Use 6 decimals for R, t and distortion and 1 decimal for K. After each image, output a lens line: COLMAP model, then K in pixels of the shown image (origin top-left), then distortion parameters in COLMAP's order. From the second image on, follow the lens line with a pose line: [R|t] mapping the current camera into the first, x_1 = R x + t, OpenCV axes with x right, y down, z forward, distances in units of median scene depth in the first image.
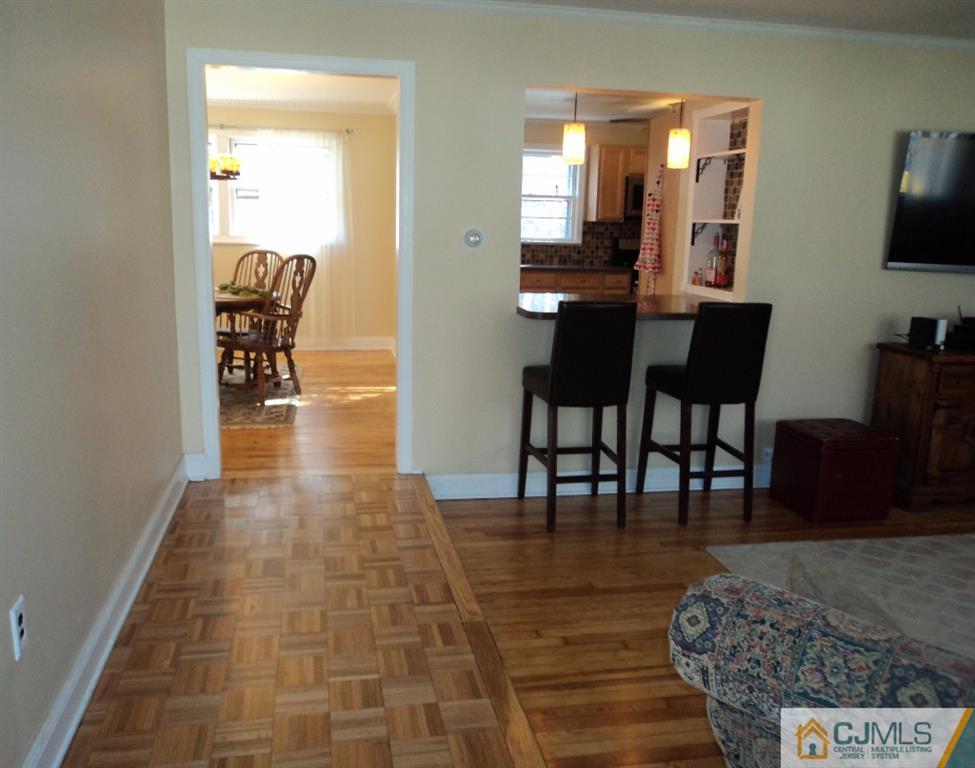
lens RADIAL K [[810.2, 0, 466.1], [0, 810.2, 380.9], [0, 0, 1]] dist [-0.031513, 0.008290]
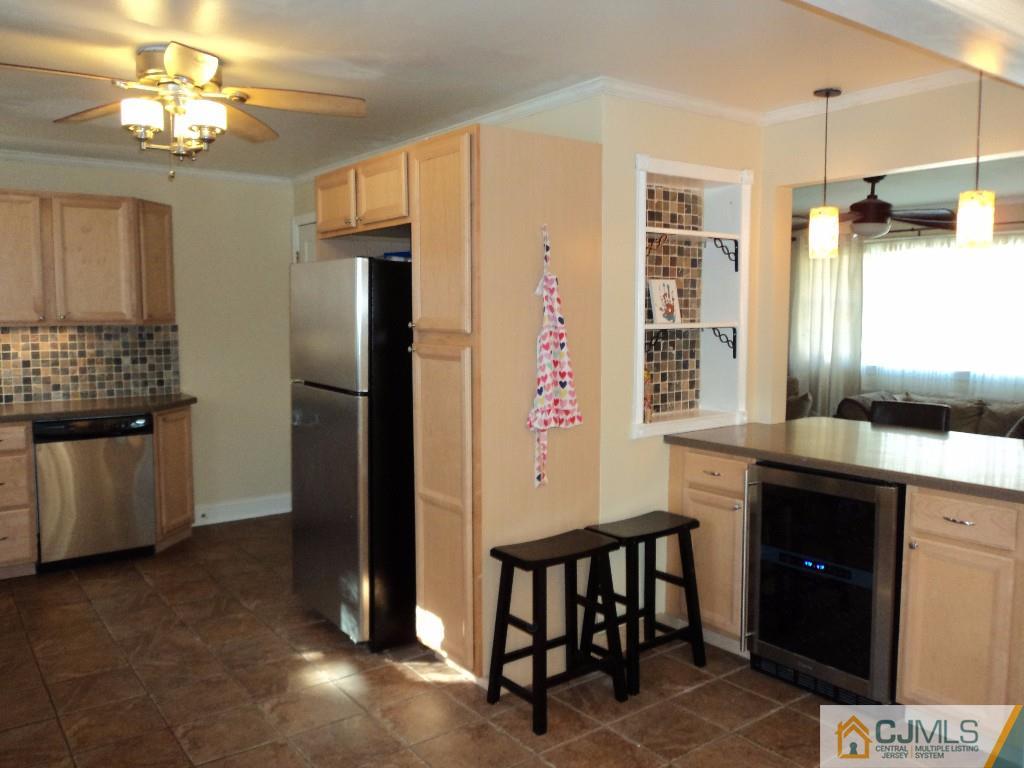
lens RADIAL K [[814.4, 0, 518.3], [0, 814.4, 382.2], [0, 0, 1]] dist [-0.030956, 0.019407]
pose [[-0.447735, -0.102033, 0.888326, -0.301442], [0.168682, 0.965992, 0.195973, -0.356475], [-0.878112, 0.237589, -0.415297, 1.628311]]
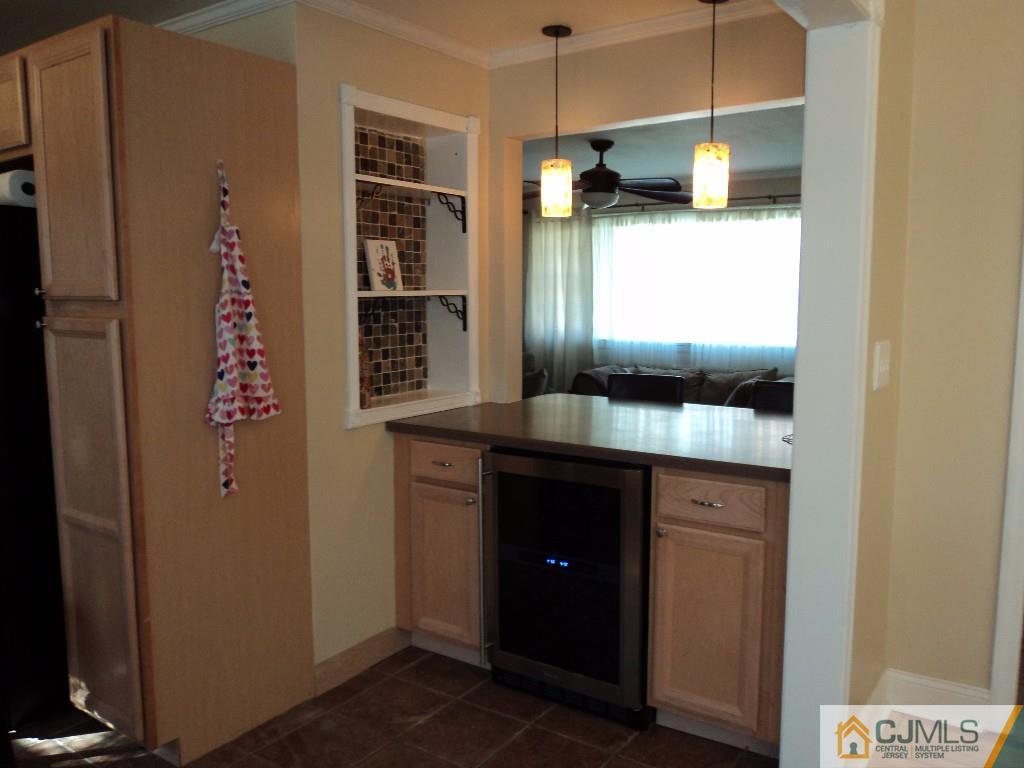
lens RADIAL K [[814.4, 0, 517.0], [0, 814.4, 382.6], [0, 0, 1]] dist [-0.030956, 0.019407]
pose [[-0.701363, -0.102387, 0.705413, -0.215591], [0.127095, 0.955809, 0.265097, -0.323831], [-0.701382, 0.275583, -0.657356, 1.545575]]
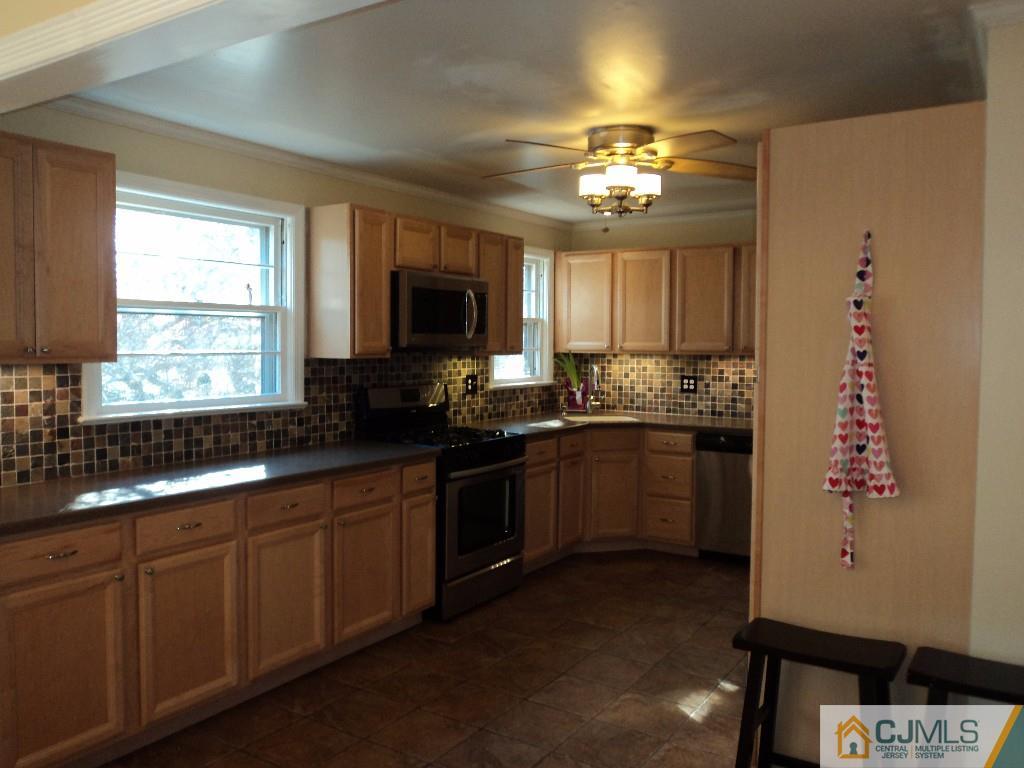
lens RADIAL K [[814.4, 0, 514.1], [0, 814.4, 381.4], [0, 0, 1]] dist [-0.030956, 0.019407]
pose [[0.685580, -0.053539, 0.726026, -0.236010], [0.153711, 0.985454, -0.072478, -0.246904], [-0.711585, 0.161287, 0.683837, 1.109254]]
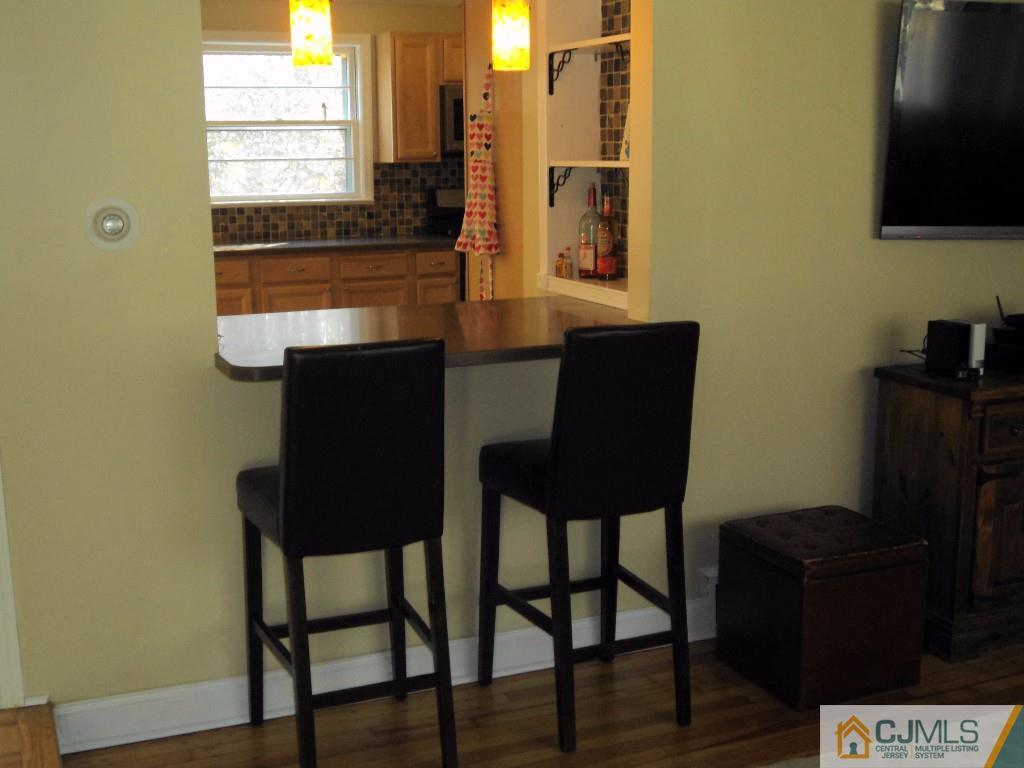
lens RADIAL K [[1250.0, 0, 509.0], [0, 1250.0, 376.2], [0, 0, 1]] dist [-0.079890, 0.000000]
pose [[0.974361, -0.069901, 0.213856, 0.069908], [0.073587, 0.997245, -0.009315, -0.053360], [-0.212615, 0.024814, 0.976821, 0.197514]]
